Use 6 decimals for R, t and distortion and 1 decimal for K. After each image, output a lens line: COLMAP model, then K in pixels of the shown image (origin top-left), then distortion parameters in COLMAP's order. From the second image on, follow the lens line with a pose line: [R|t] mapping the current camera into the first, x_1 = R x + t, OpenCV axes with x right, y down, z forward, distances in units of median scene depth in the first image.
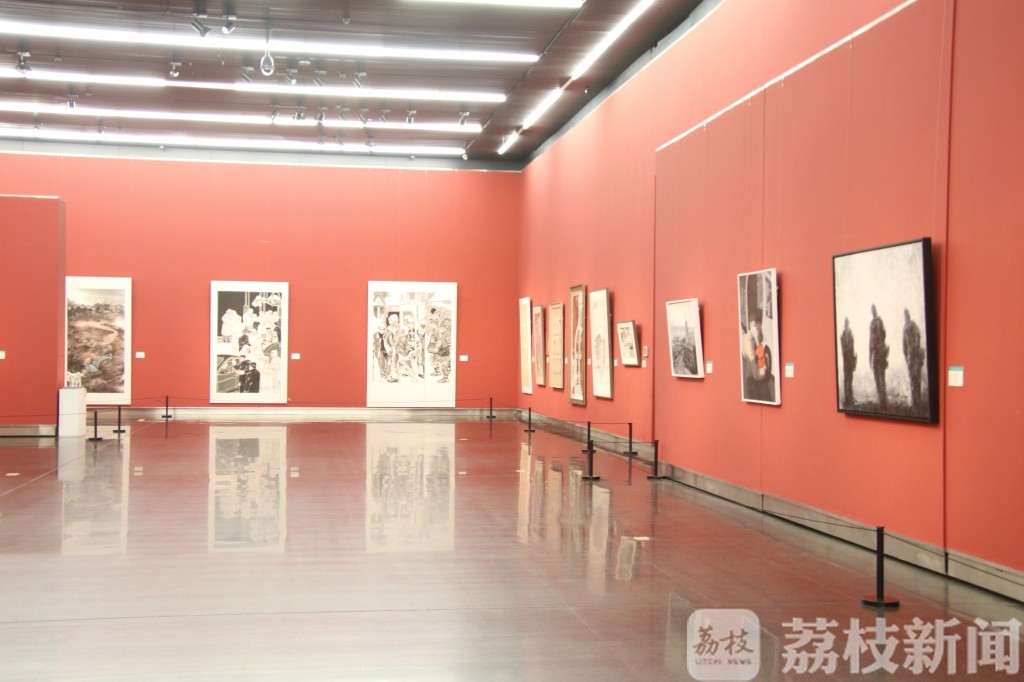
lens RADIAL K [[1316.4, 0, 512.6], [0, 1316.4, 342.0], [0, 0, 1]] dist [0.003691, 0.000000]
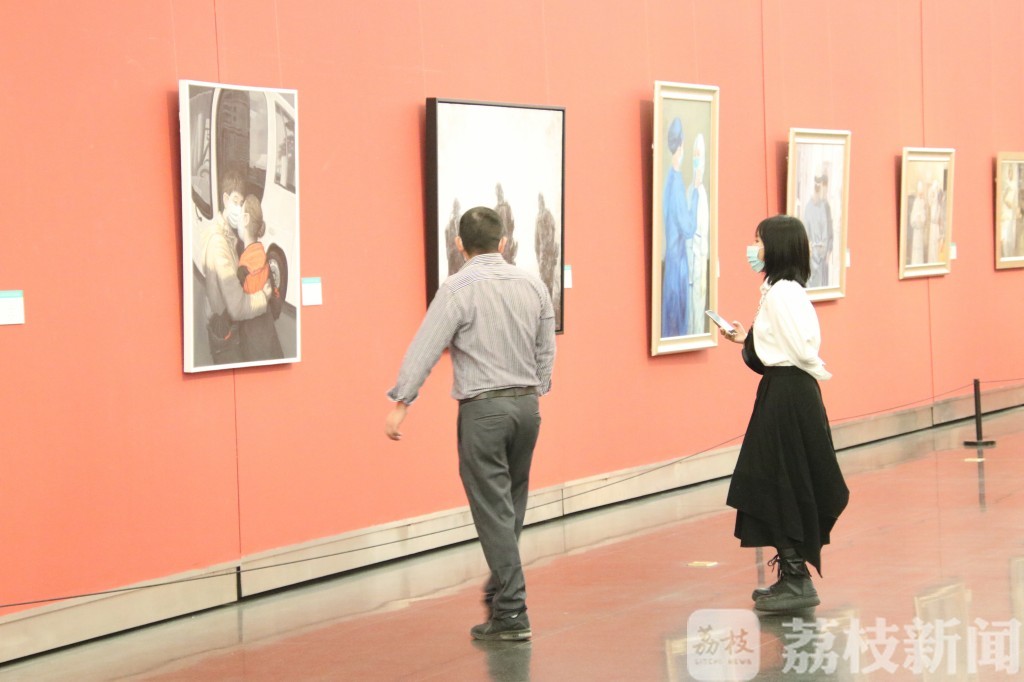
lens RADIAL K [[2863.3, 0, 512.0], [0, 2863.3, 341.1], [0, 0, 1]] dist [0.072835, 0.000000]
pose [[-0.843790, -0.005896, 0.536642, -0.296690], [0.013785, 0.999372, 0.032655, 0.003244], [-0.536497, 0.034951, -0.843178, 1.218390]]
